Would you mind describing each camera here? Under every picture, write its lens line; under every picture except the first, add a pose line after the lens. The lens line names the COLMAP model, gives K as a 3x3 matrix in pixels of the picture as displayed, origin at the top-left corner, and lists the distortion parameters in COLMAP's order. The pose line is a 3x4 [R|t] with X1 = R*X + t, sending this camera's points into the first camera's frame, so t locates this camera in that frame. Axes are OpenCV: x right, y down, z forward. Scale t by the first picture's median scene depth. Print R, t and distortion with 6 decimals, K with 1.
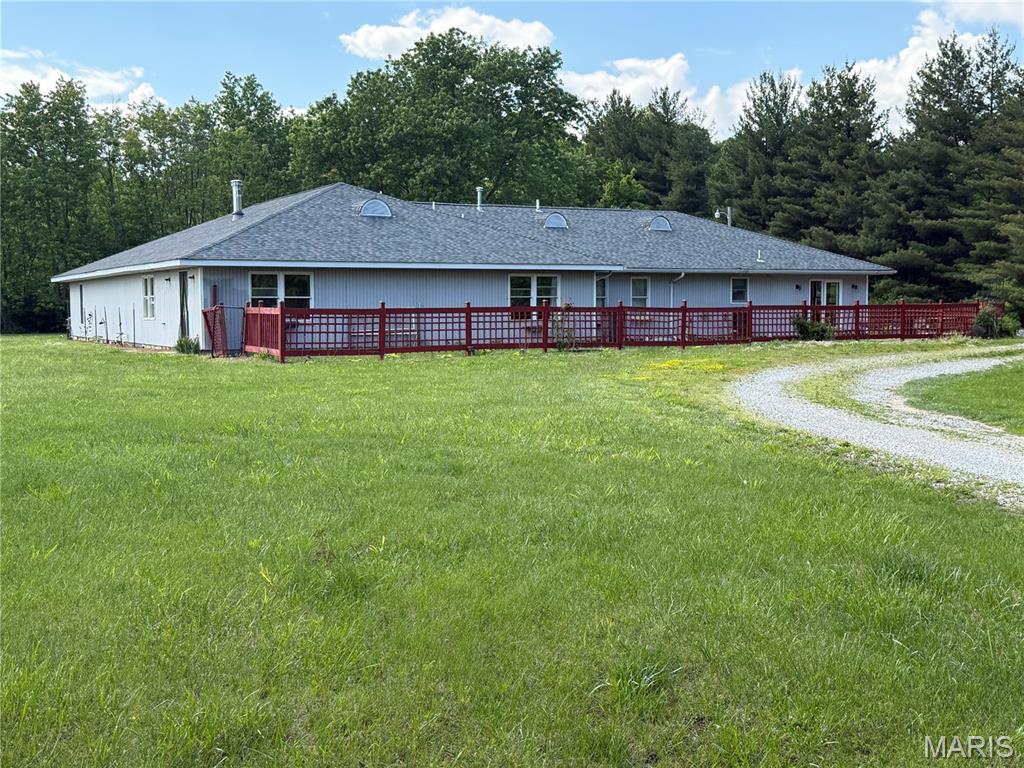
lens RADIAL K [[1248.8, 0, 511.4], [0, 1248.8, 384.5], [0, 0, 1]] dist [-0.007775, 0.000000]
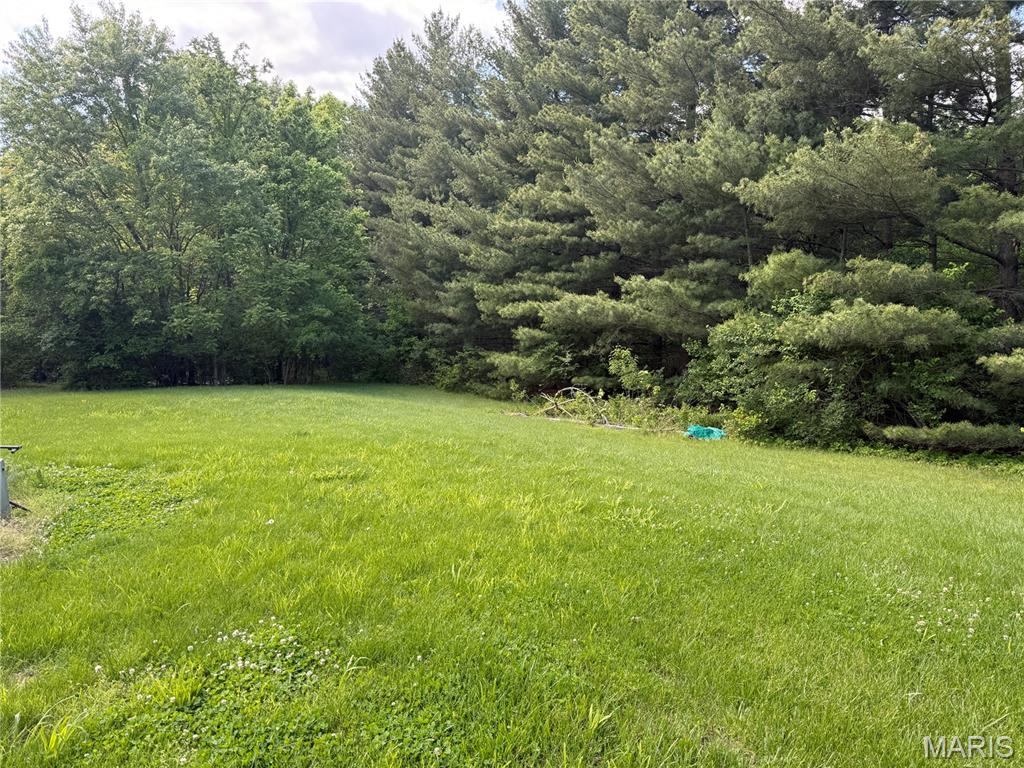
lens RADIAL K [[720.3, 0, 513.5], [0, 720.3, 383.6], [0, 0, 1]] dist [-0.006967, -0.001428]
pose [[0.998056, -0.025173, -0.057016, 0.243094], [0.026121, 0.999532, 0.015943, -0.056161], [0.056588, -0.017401, 0.998246, 0.819228]]
